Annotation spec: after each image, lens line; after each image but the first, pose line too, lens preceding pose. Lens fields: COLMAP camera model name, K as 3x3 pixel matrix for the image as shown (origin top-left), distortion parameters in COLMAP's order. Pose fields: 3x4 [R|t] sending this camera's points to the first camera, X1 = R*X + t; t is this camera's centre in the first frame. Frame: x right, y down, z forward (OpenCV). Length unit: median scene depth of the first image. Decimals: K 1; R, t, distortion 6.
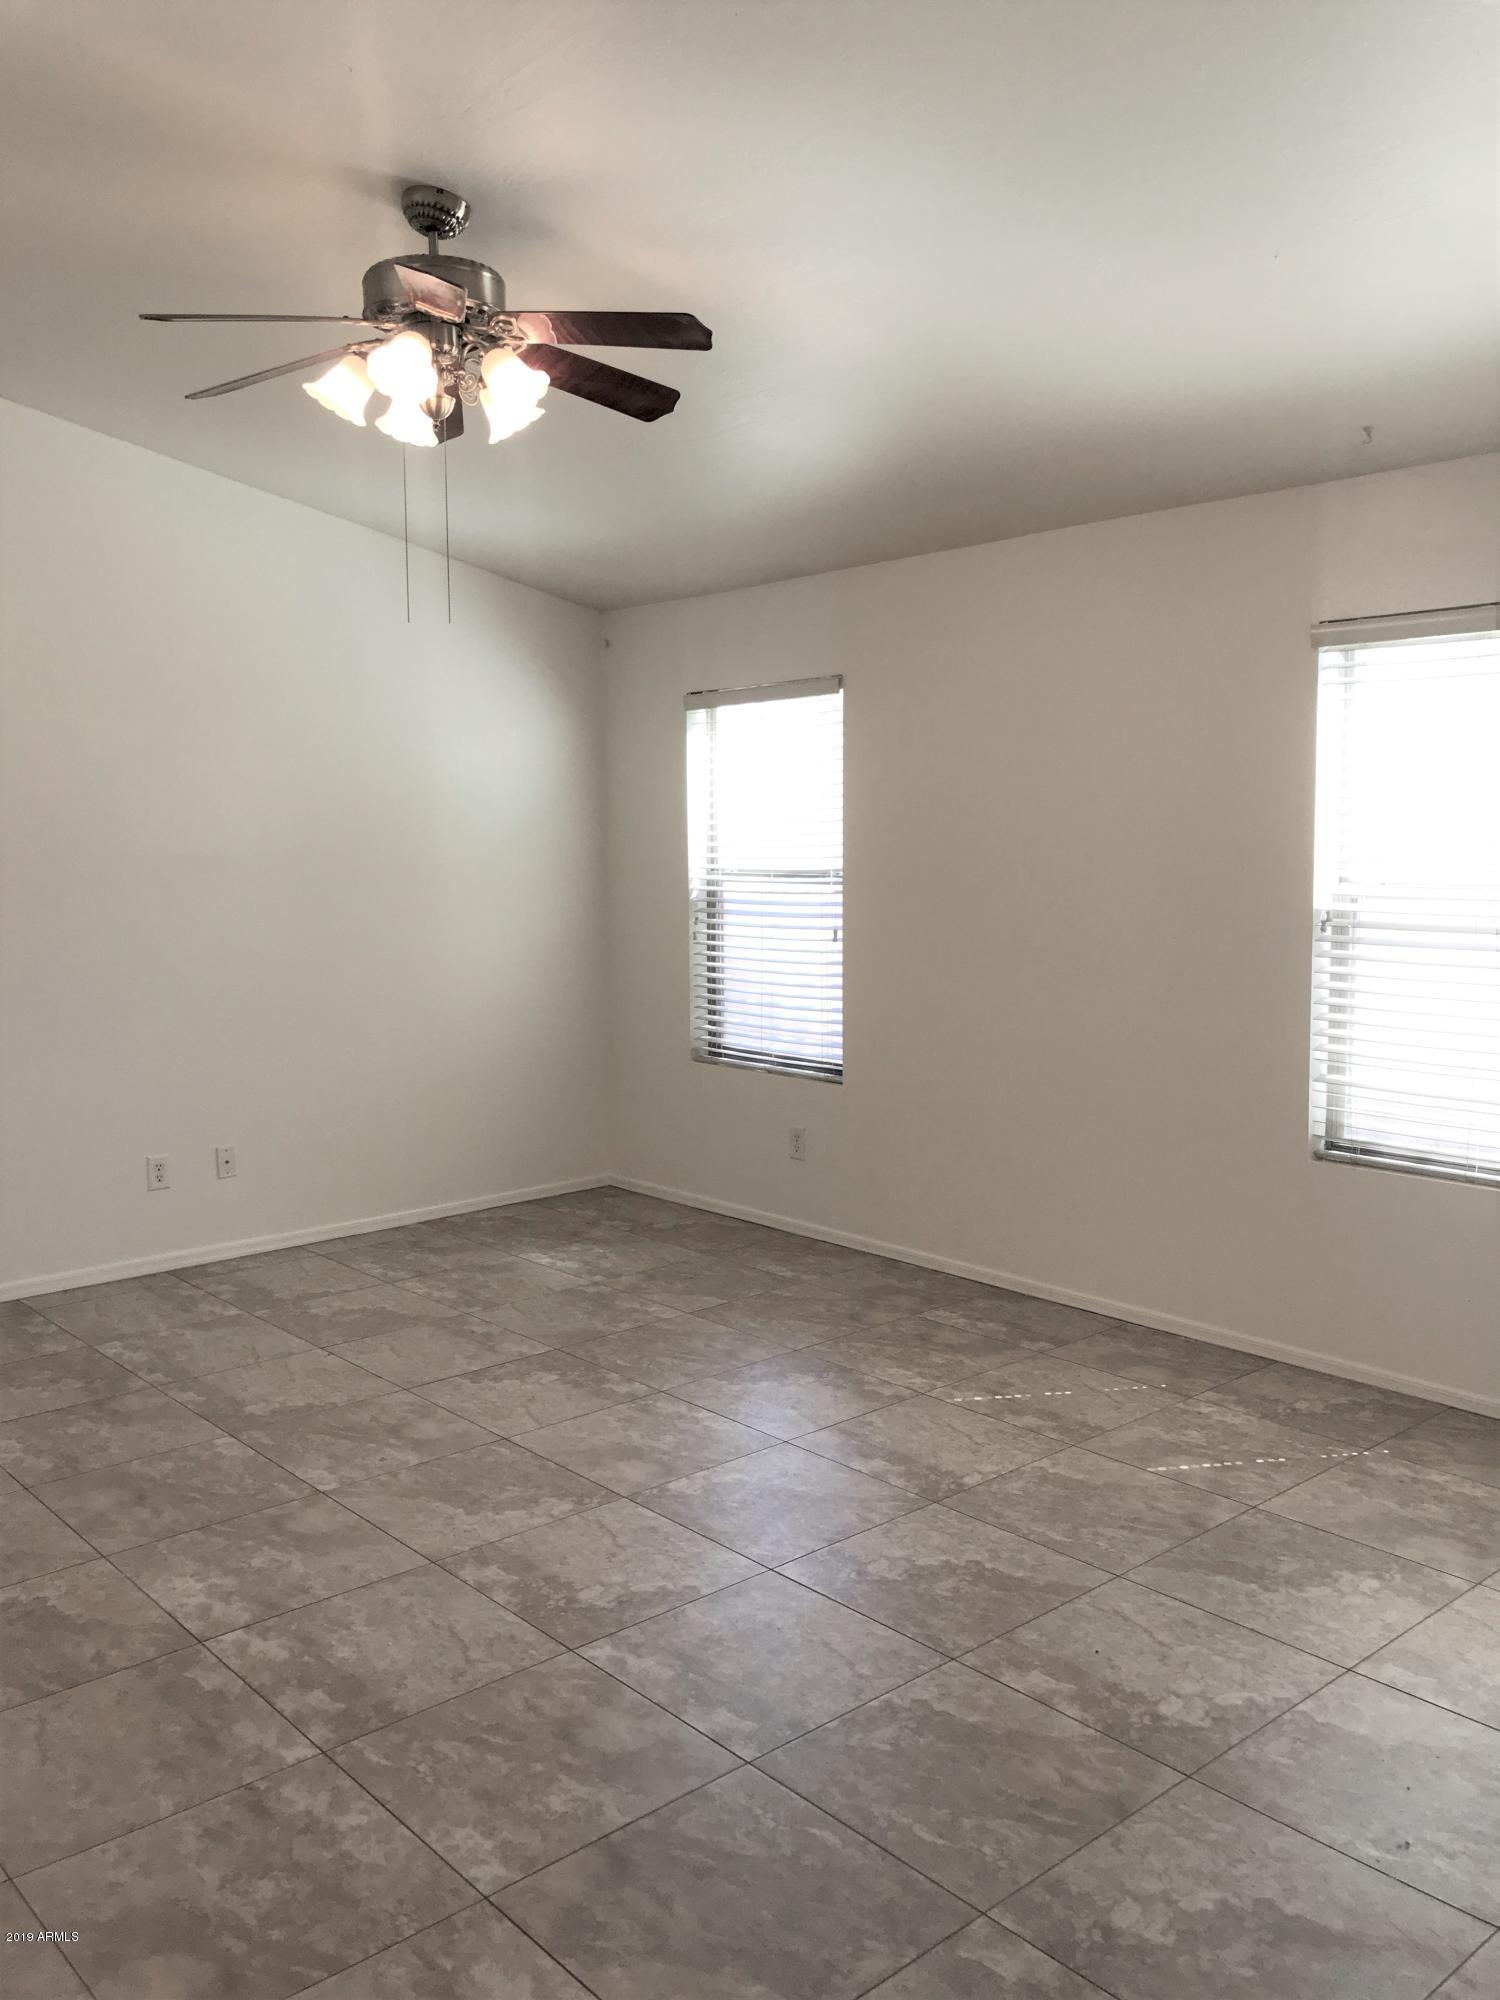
lens RADIAL K [[1652.3, 0, 746.6], [0, 1652.3, 972.2], [0, 0, 1]] dist [0.024802, -0.008930]
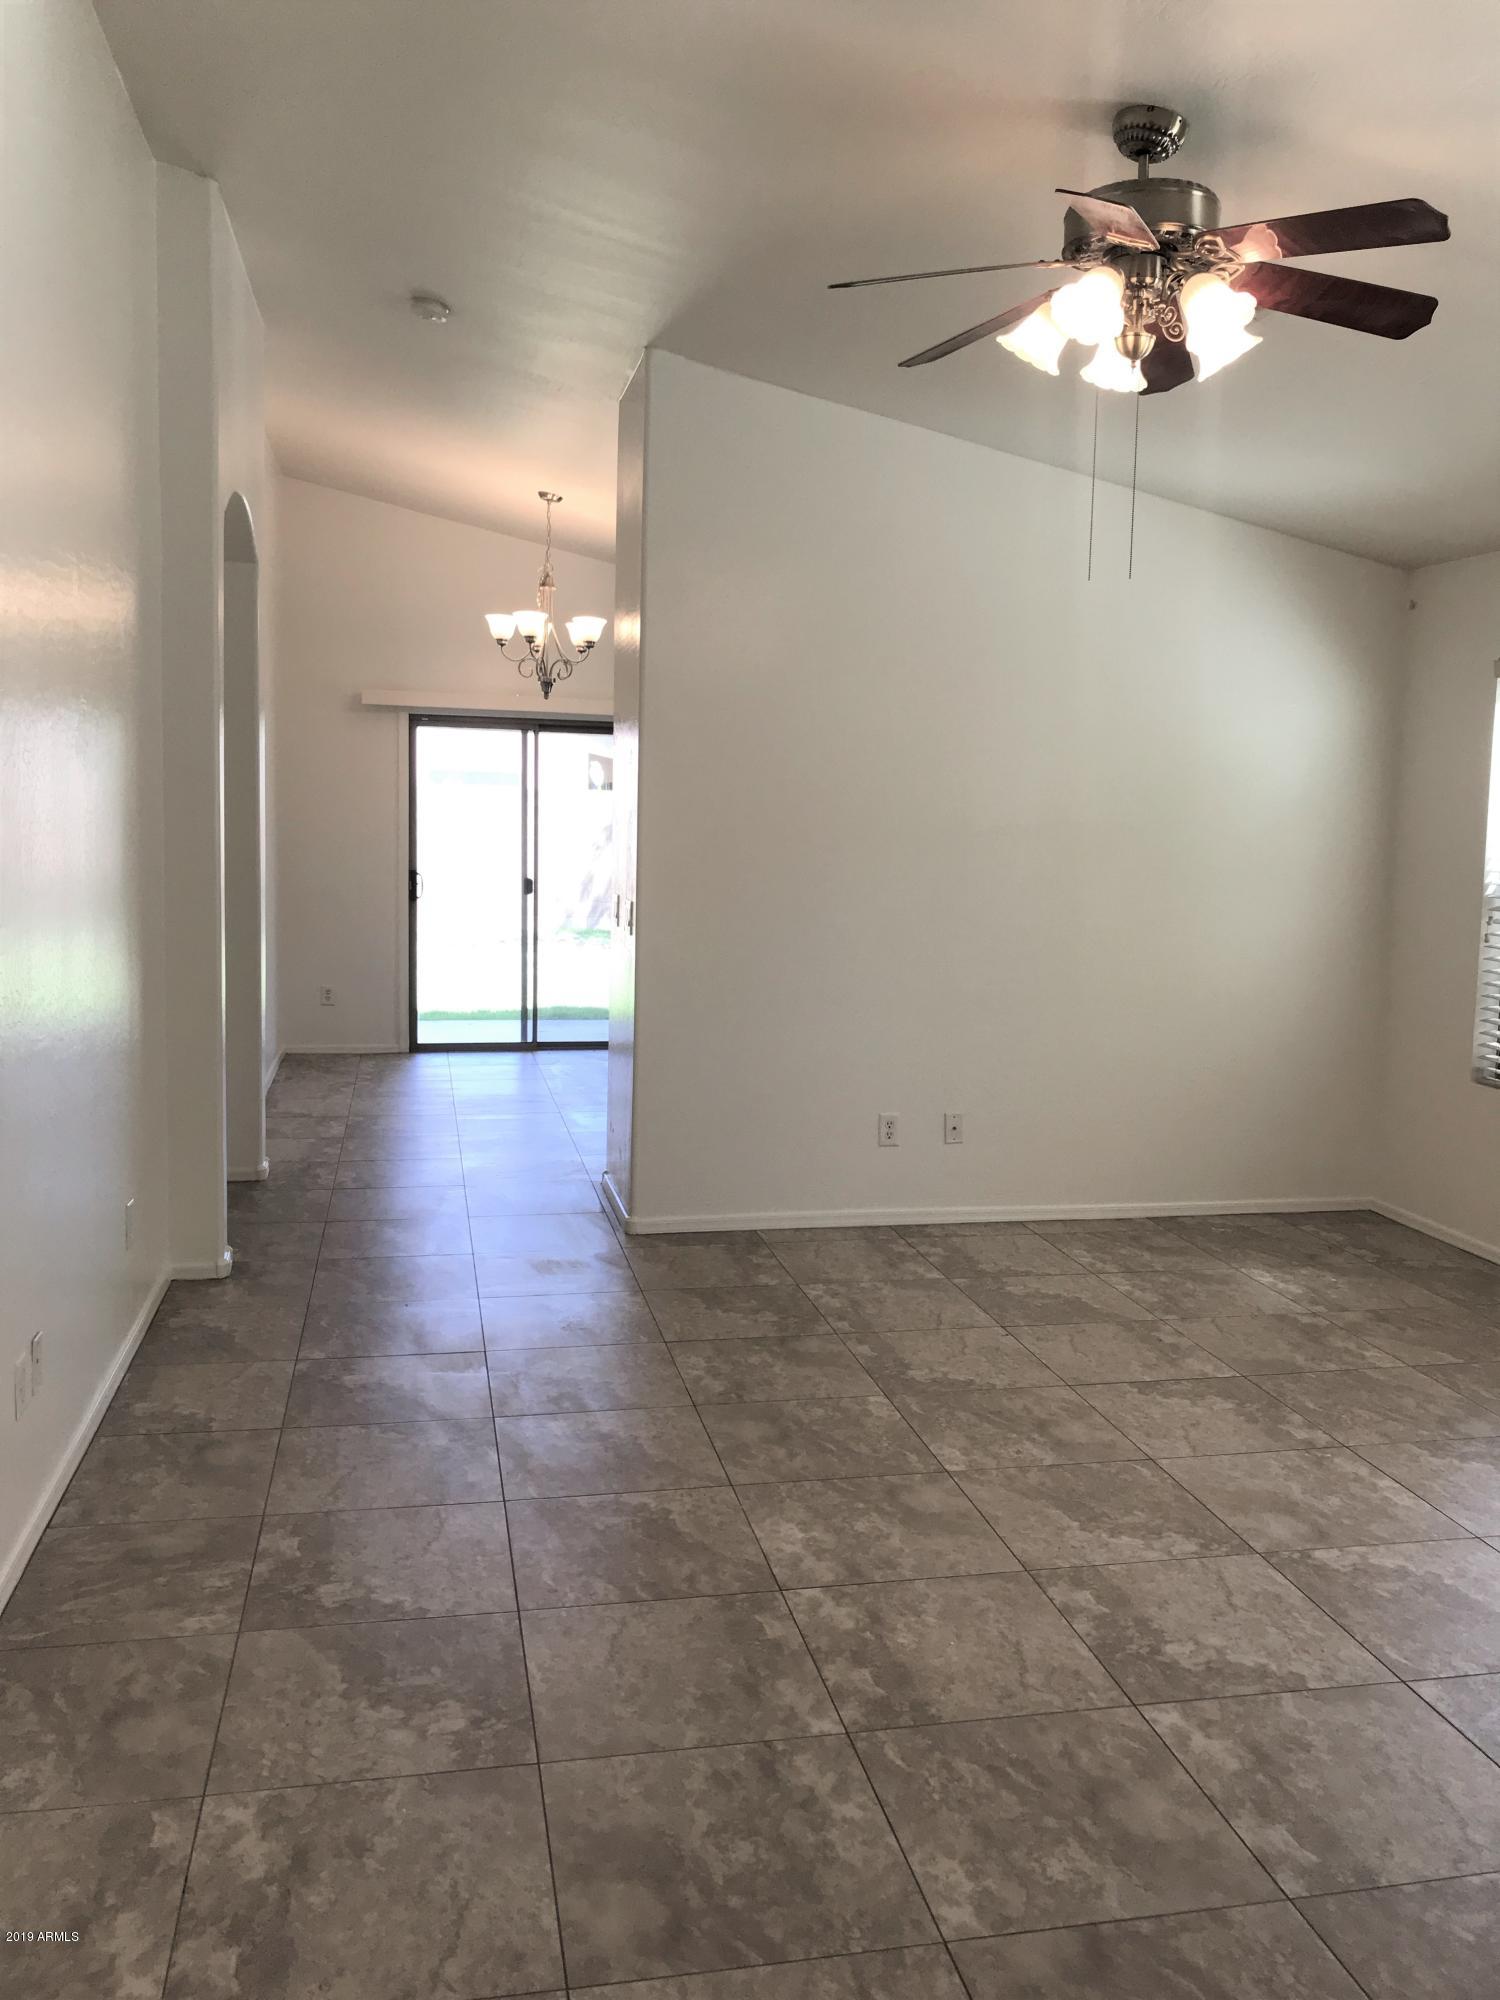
lens RADIAL K [[1652.3, 0, 746.6], [0, 1652.3, 972.2], [0, 0, 1]] dist [0.024802, -0.008930]
pose [[0.870331, 0.076141, -0.486545, 0.104783], [-0.071975, 0.997033, 0.027280, -0.000526], [0.487179, 0.011276, 0.873229, 0.085841]]
